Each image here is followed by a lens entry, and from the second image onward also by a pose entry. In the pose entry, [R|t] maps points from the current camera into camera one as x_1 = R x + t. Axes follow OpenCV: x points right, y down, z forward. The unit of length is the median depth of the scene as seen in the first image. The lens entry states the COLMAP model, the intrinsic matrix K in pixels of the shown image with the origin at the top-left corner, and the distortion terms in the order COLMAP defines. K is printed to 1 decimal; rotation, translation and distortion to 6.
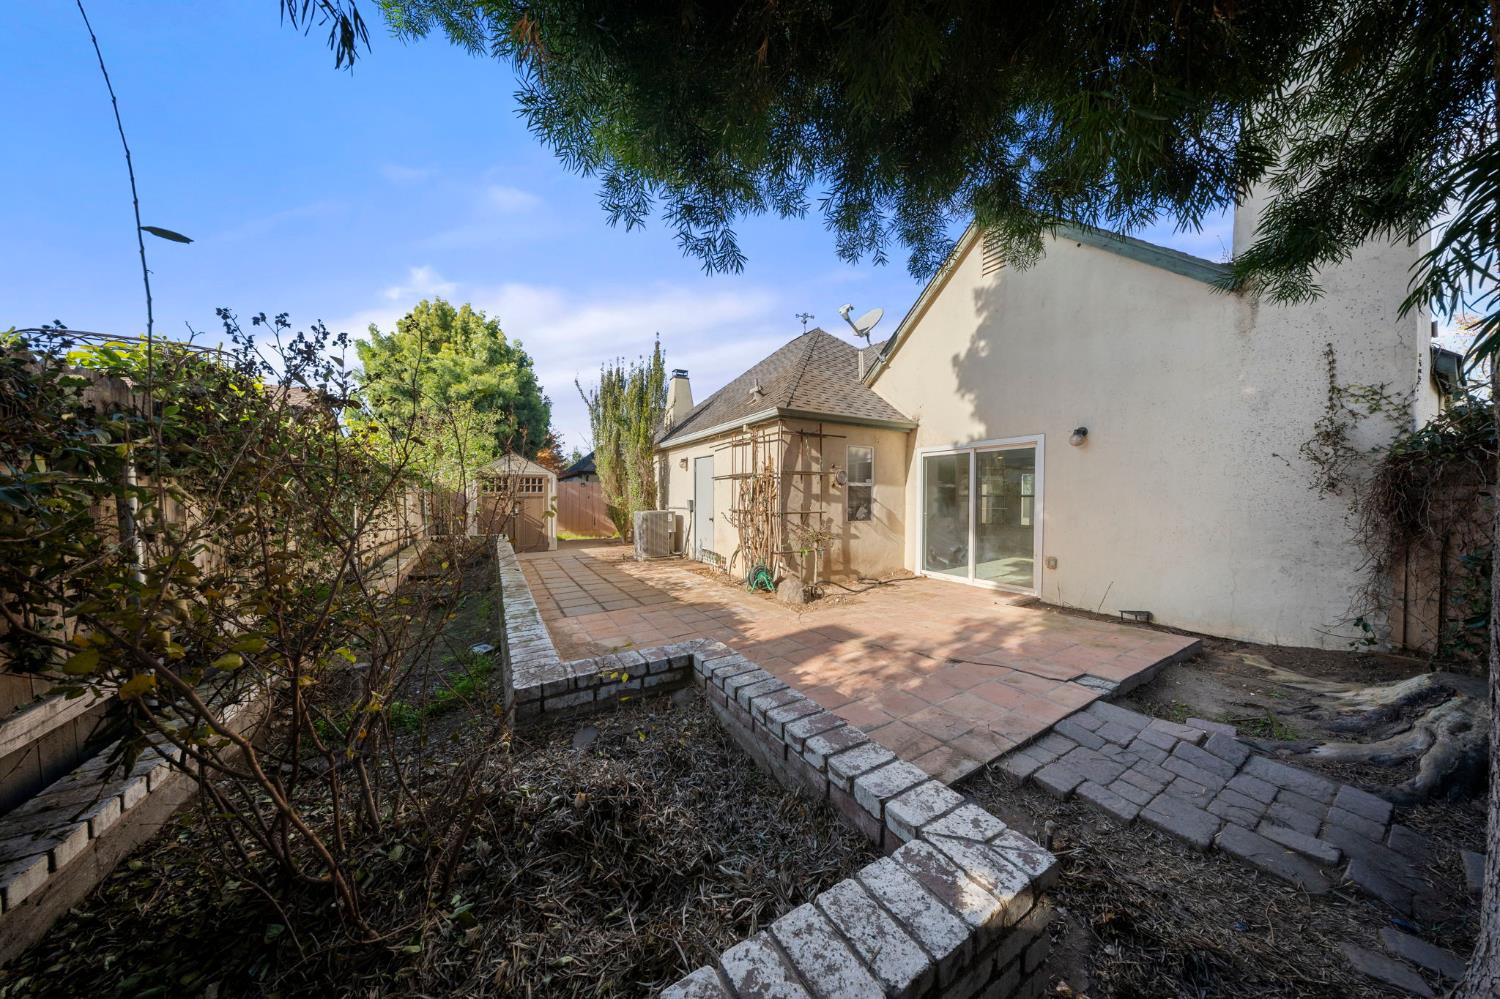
lens RADIAL K [[445.4, 0, 751.7], [0, 445.4, 503.0], [0, 0, 1]] dist [-0.000624, 0.000087]
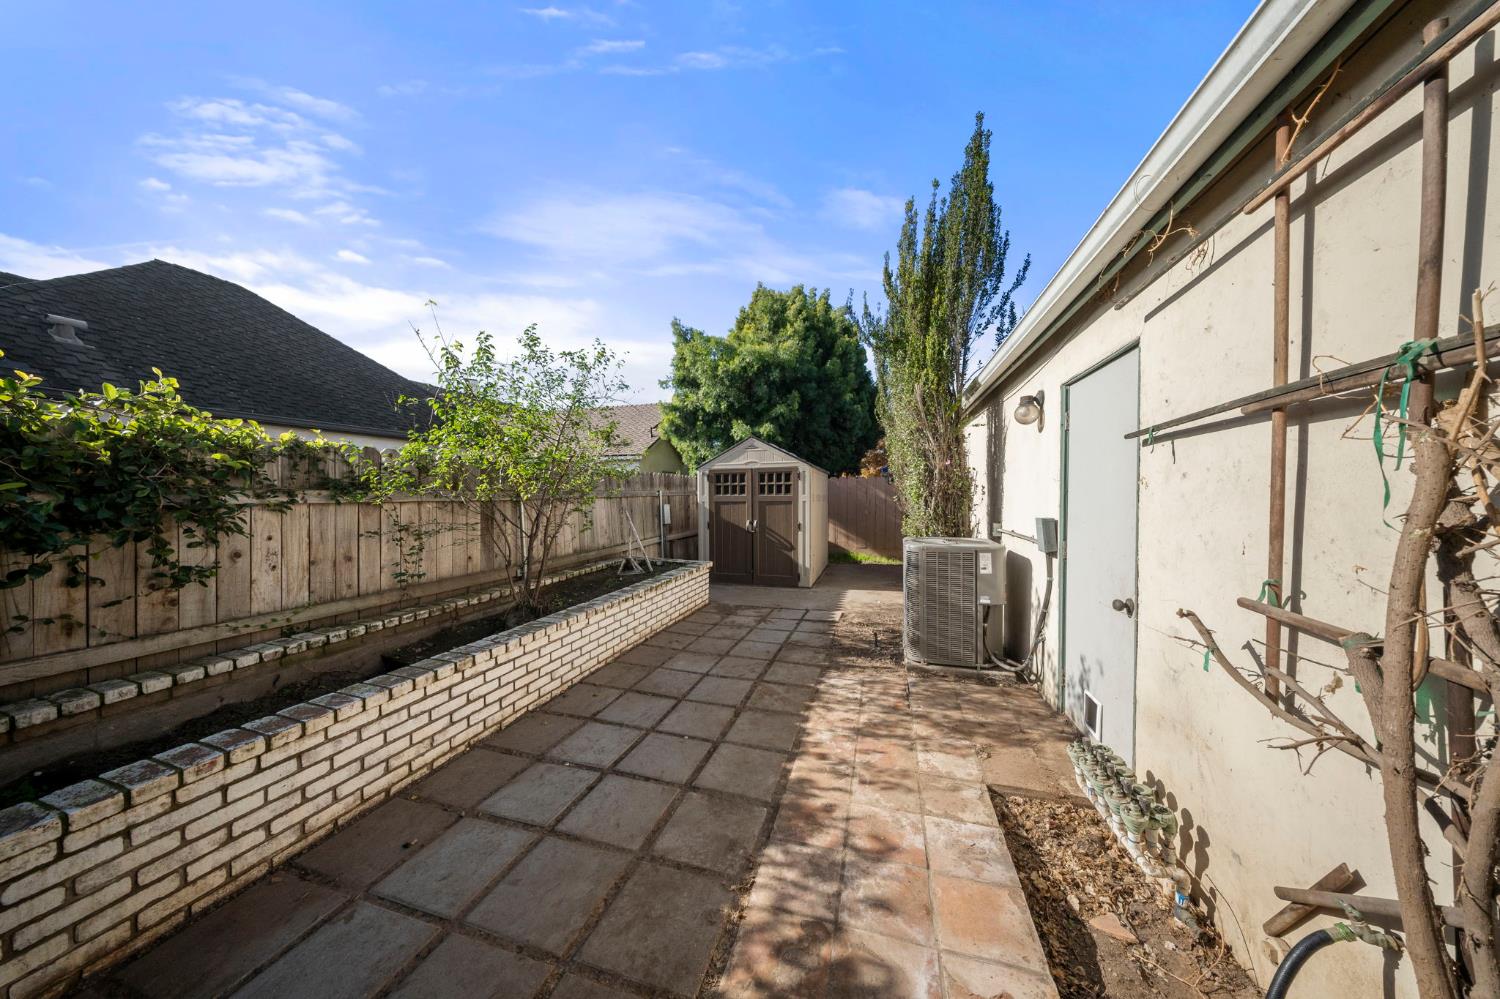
lens RADIAL K [[445.4, 0, 748.1], [0, 445.4, 504.1], [0, 0, 1]] dist [-0.000624, 0.000087]
pose [[0.668148, 0.010732, -0.743951, -0.042288], [-0.006788, 0.999942, 0.008328, -0.017904], [0.743998, -0.000514, 0.668182, 0.610449]]
